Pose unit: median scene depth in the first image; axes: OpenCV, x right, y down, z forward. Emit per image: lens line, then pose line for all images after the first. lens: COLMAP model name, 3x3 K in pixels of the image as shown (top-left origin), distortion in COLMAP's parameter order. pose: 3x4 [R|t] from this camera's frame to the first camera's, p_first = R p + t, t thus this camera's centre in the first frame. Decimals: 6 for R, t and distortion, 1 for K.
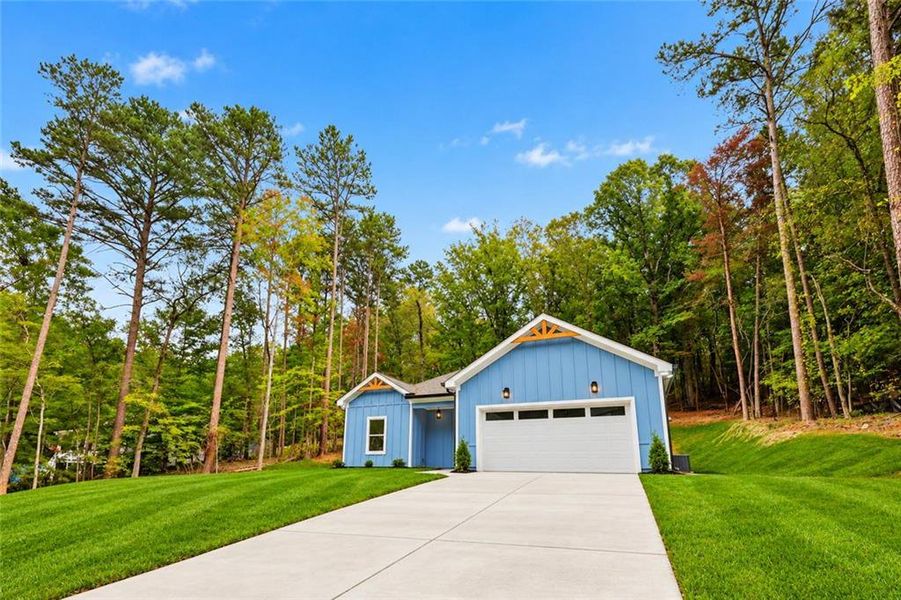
lens RADIAL K [[556.5, 0, 444.0], [0, 556.5, 289.3], [0, 0, 1]] dist [-0.000139, -0.000282]
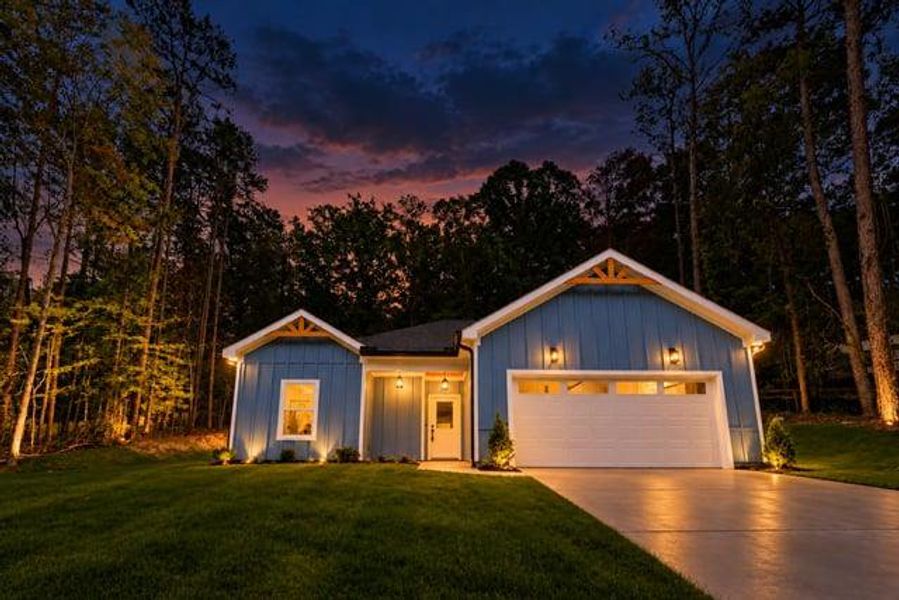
lens RADIAL K [[436.6, 0, 445.2], [0, 436.6, 295.0], [0, 0, 1]] dist [0.000277, -0.000181]
pose [[0.851001, 0.162448, 0.499408, -0.270931], [-0.149963, 0.986529, -0.065360, 0.167431], [-0.503298, -0.019271, 0.863898, 0.605965]]
